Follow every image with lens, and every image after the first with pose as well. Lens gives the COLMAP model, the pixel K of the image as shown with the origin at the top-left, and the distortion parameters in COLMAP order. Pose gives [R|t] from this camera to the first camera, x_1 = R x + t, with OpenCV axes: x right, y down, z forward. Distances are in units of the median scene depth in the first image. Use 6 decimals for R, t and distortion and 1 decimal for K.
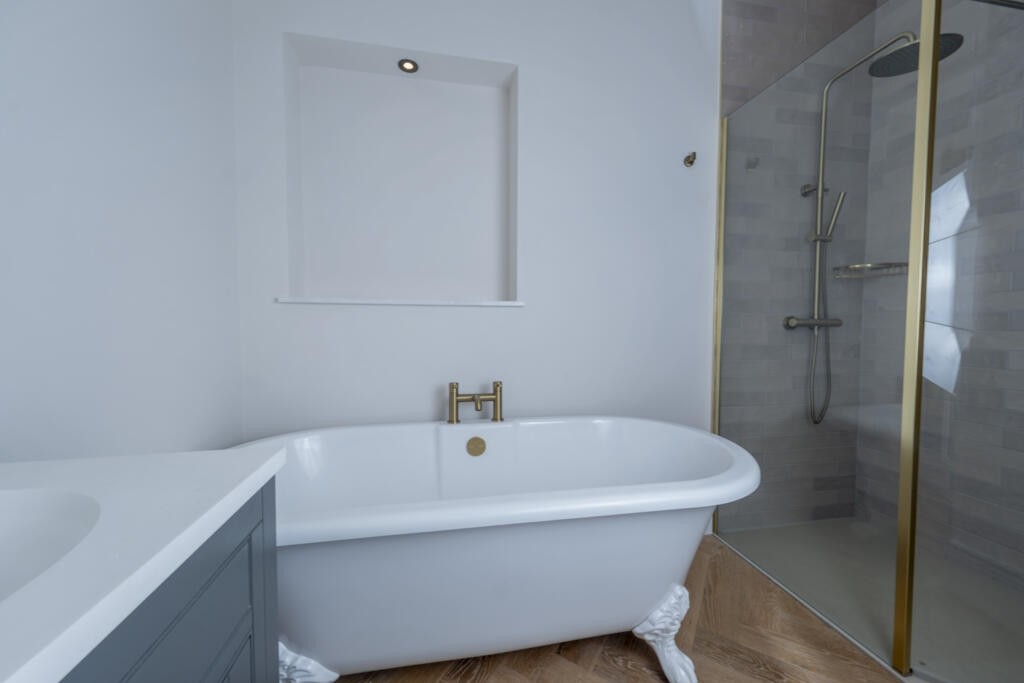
lens RADIAL K [[380.2, 0, 510.5], [0, 380.2, 339.8], [0, 0, 1]] dist [0.006338, -0.000384]
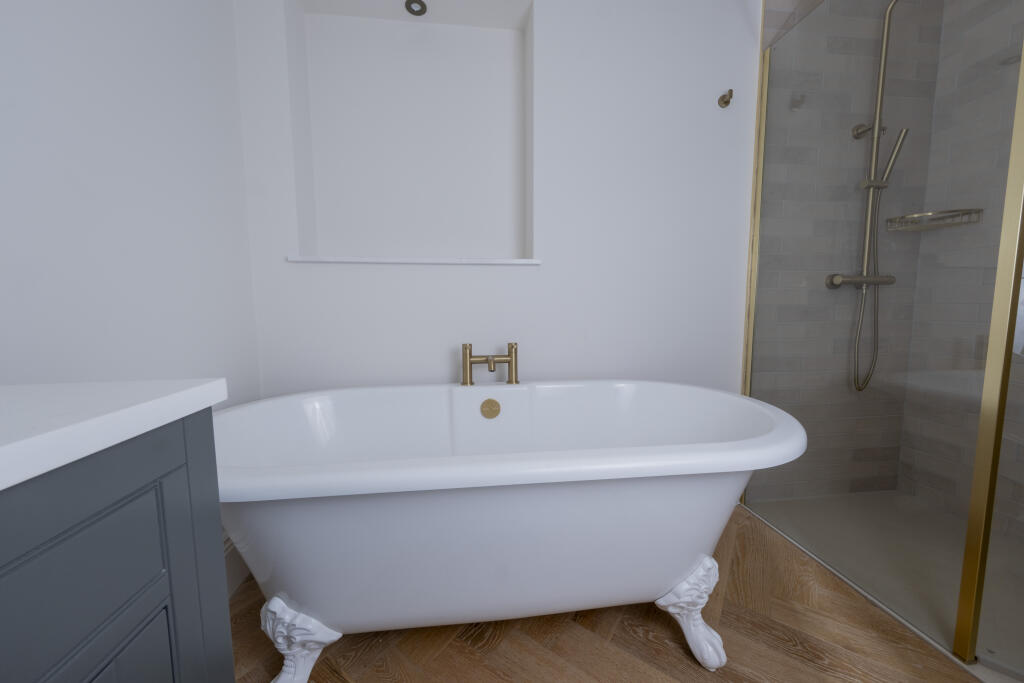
lens RADIAL K [[358.6, 0, 511.9], [0, 358.6, 340.9], [0, 0, 1]] dist [0.000599, 0.000407]
pose [[0.997783, -0.002865, -0.066487, 0.023953], [0.006324, 0.998633, 0.051883, 0.058730], [0.066248, -0.052189, 0.996437, 0.102629]]
